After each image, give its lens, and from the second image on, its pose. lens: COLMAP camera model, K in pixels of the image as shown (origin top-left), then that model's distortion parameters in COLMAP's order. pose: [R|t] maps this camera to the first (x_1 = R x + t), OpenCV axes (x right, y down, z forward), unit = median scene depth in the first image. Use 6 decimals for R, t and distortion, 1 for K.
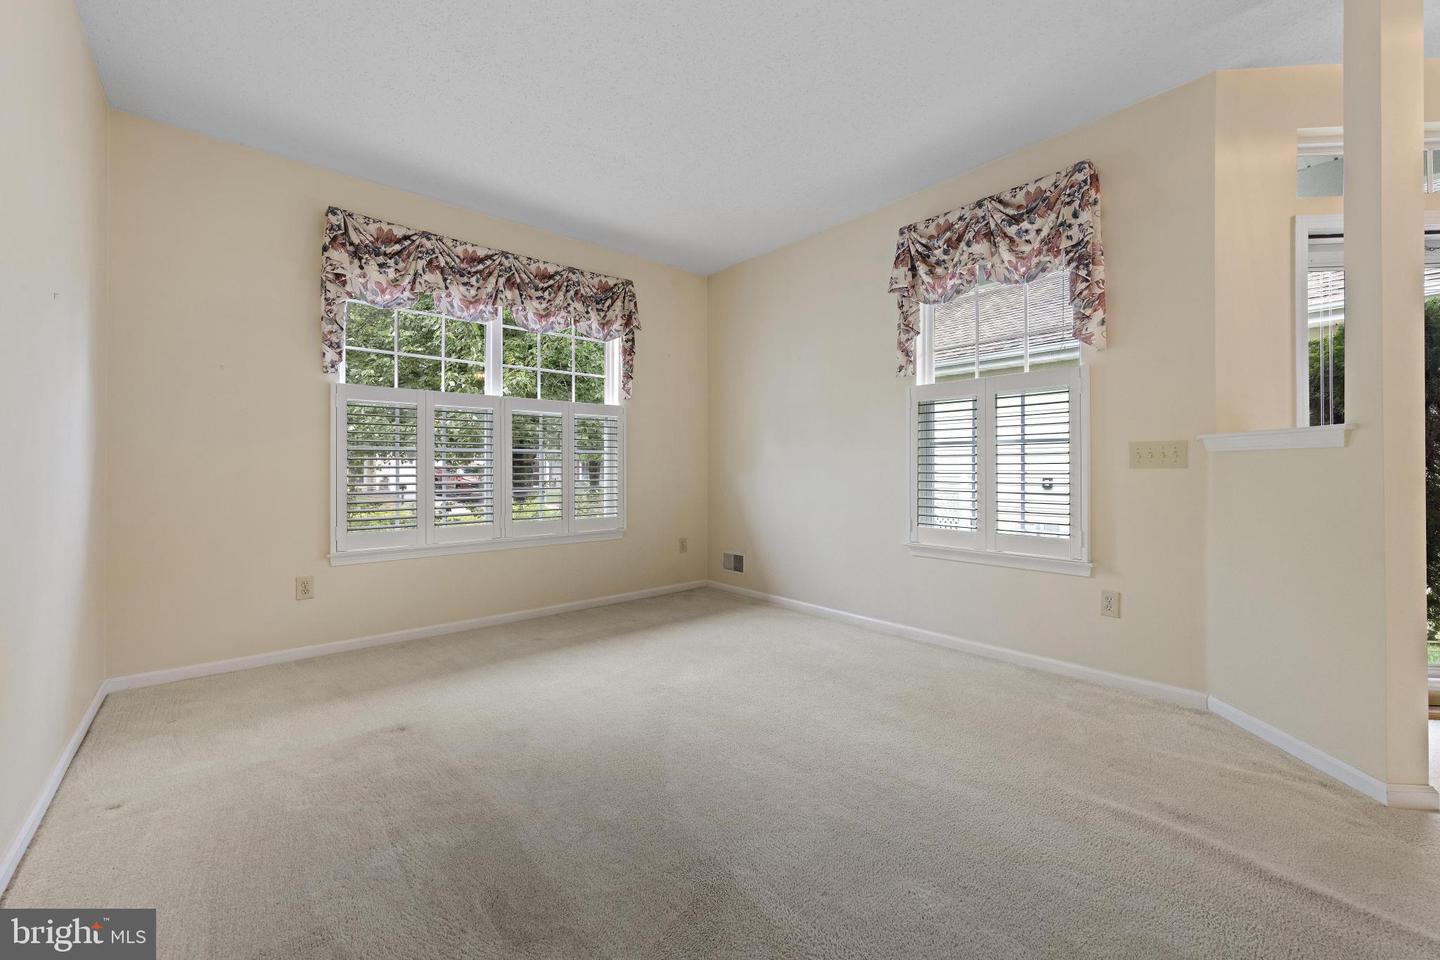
lens RADIAL K [[575.7, 0, 714.9], [0, 575.7, 462.7], [0, 0, 1]] dist [0.011357, 0.000235]
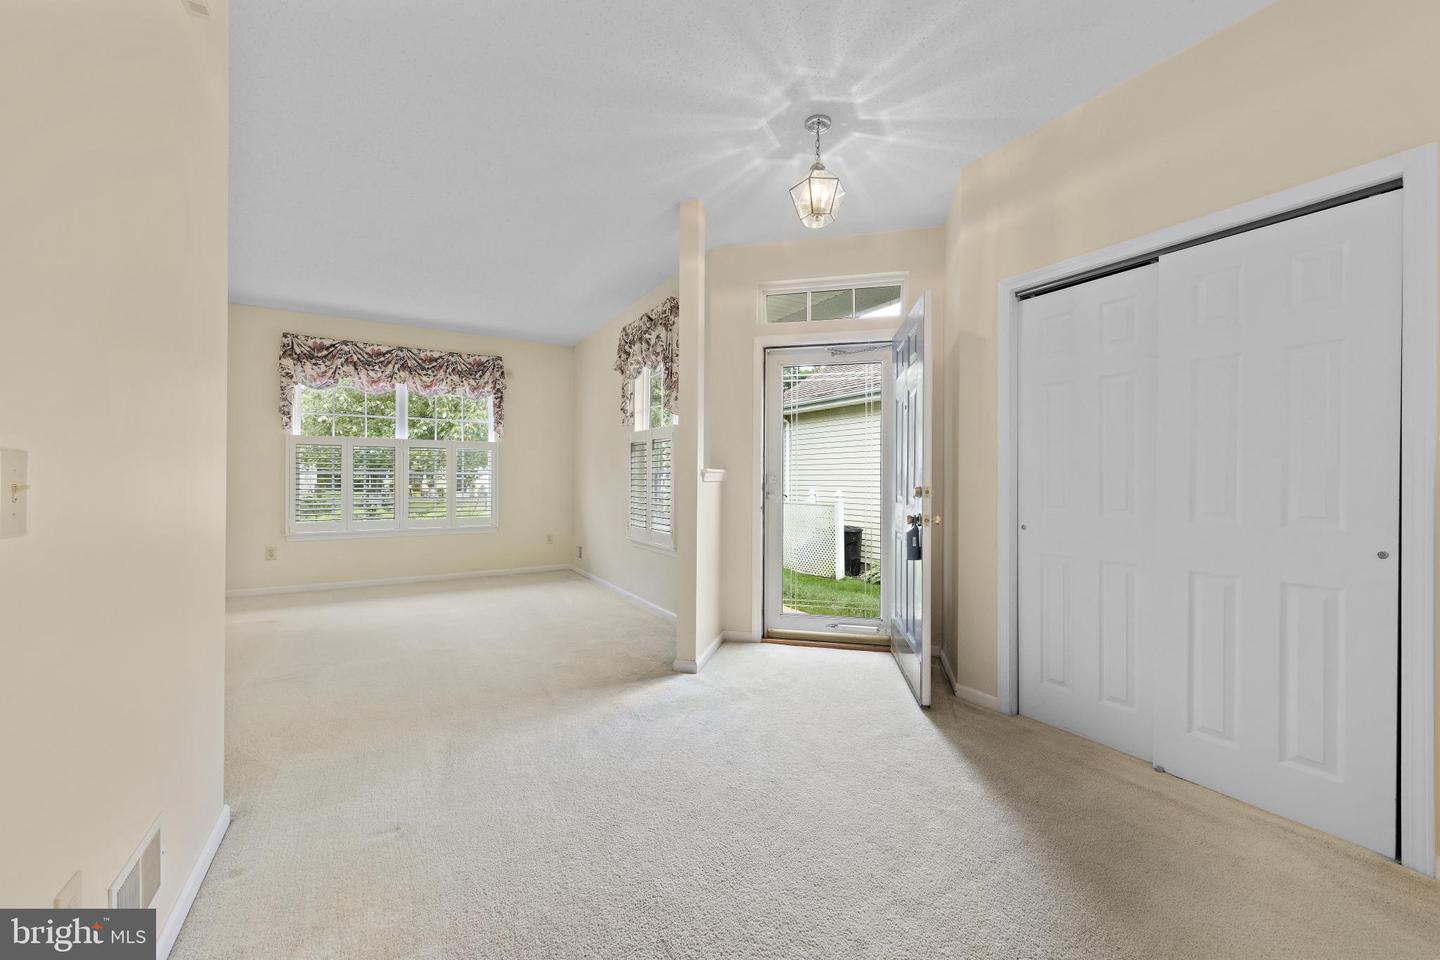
lens RADIAL K [[548.0, 0, 720.0], [0, 548.0, 480.0], [0, 0, 1]] dist [-0.000054, 0.000044]
pose [[0.987006, 0.007269, -0.160518, 0.770655], [-0.005199, 0.999898, 0.013312, -0.028975], [0.160598, -0.012305, 0.986943, -0.354297]]
